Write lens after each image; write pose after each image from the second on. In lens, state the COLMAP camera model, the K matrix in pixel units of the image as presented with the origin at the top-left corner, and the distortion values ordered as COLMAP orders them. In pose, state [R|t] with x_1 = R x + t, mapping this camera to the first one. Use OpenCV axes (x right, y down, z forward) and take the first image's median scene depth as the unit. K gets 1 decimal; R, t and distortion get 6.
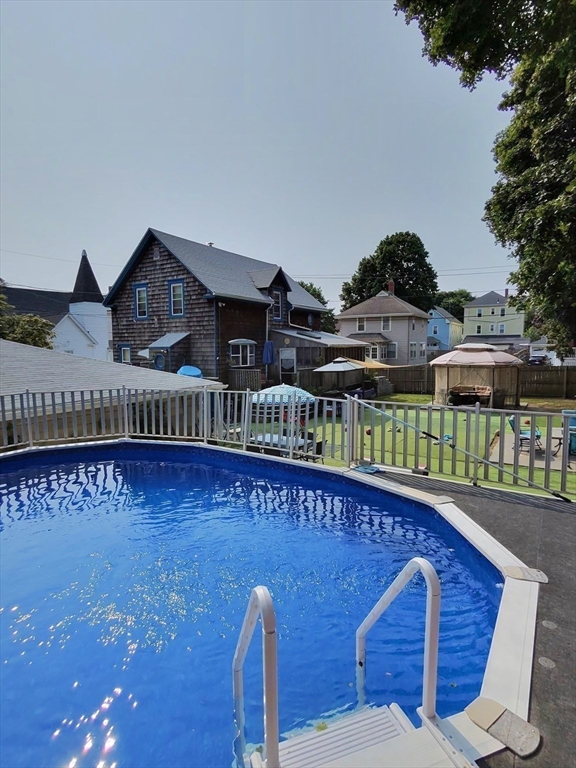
lens RADIAL K [[423.8, 0, 288.0], [0, 423.8, 384.0], [0, 0, 1]] dist [-0.003235, -0.000046]
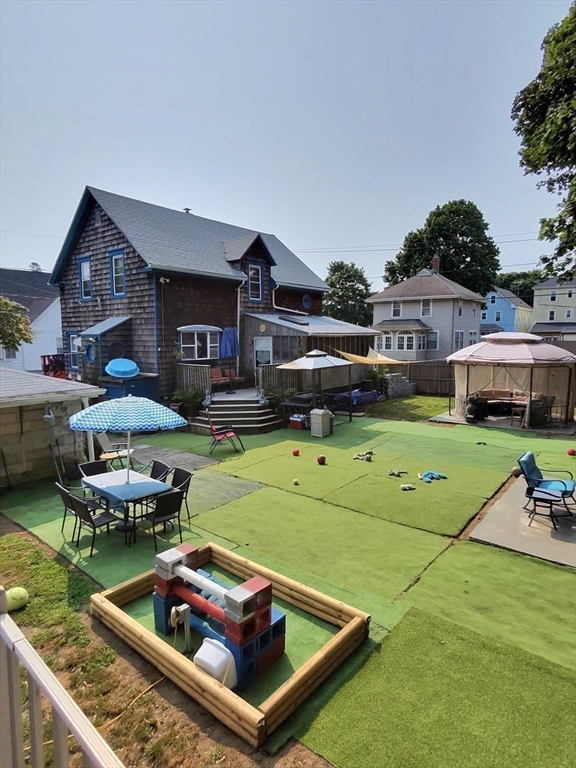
lens RADIAL K [[443.9, 0, 287.9], [0, 443.9, 381.6], [0, 0, 1]] dist [0.000549, -0.000785]
pose [[0.991916, 0.019769, -0.125344, 0.152252], [-0.017412, 0.999651, 0.019871, -0.019073], [0.125693, -0.017527, 0.991914, 0.188740]]
